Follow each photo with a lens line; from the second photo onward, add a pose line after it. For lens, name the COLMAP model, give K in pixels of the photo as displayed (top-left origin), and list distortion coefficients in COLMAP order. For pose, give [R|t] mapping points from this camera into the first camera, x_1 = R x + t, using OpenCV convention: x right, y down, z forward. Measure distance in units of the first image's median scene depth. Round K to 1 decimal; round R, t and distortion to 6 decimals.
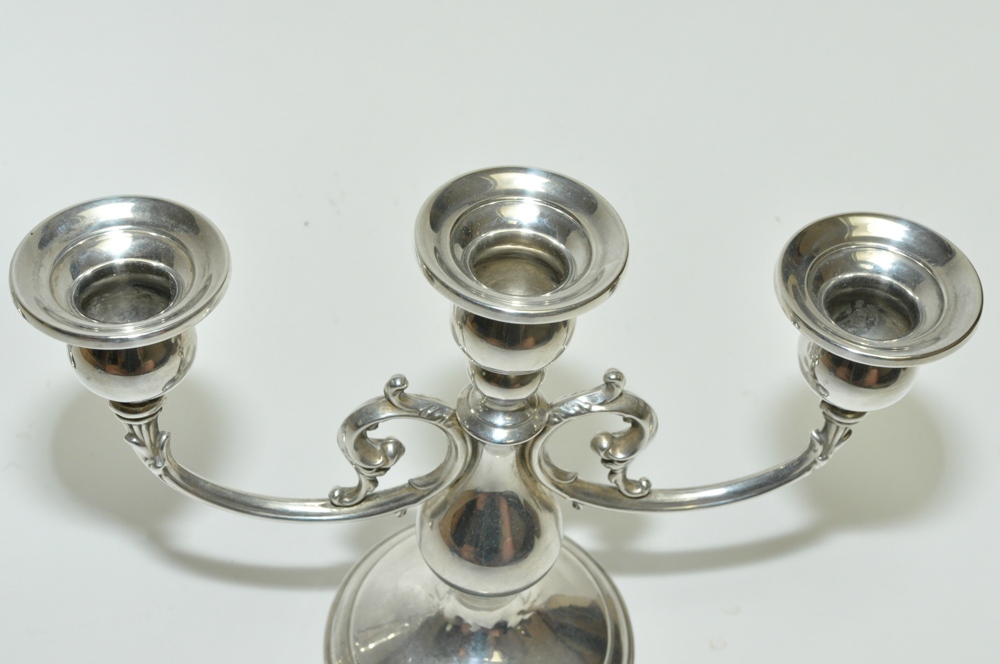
lens RADIAL K [[1547.7, 0, 499.9], [0, 1547.7, 327.3], [0, 0, 1]] dist [0.079086, 0.000000]
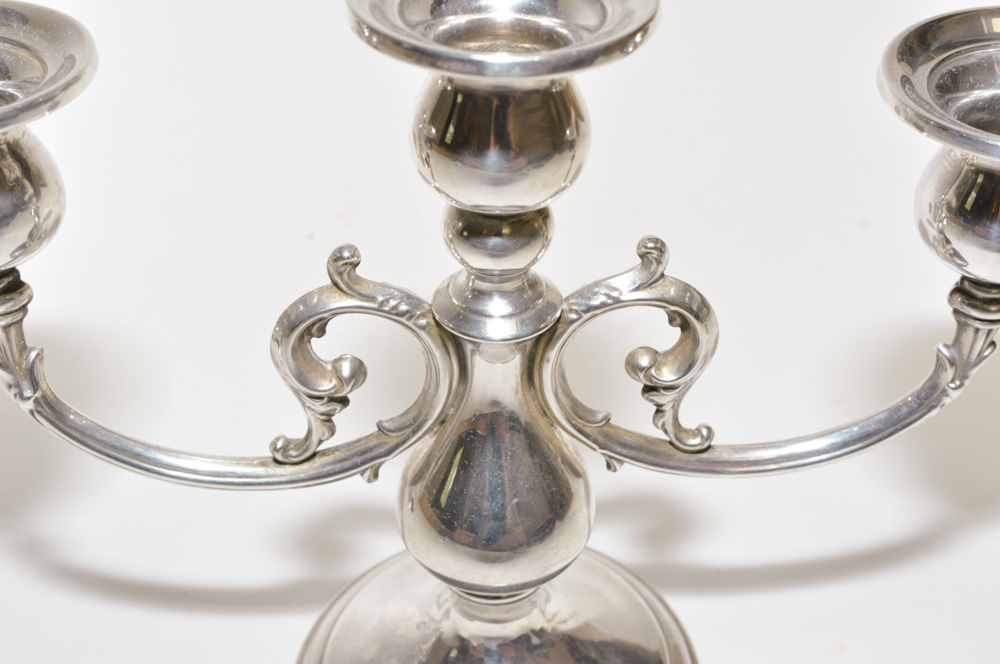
lens RADIAL K [[1417.2, 0, 492.8], [0, 1417.2, 341.2], [0, 0, 1]] dist [0.080454, 0.000000]
pose [[0.997566, -0.024790, -0.065167, 0.040598], [0.015267, 0.989640, -0.142754, 0.159361], [0.068031, 0.141412, 0.987610, 0.345998]]
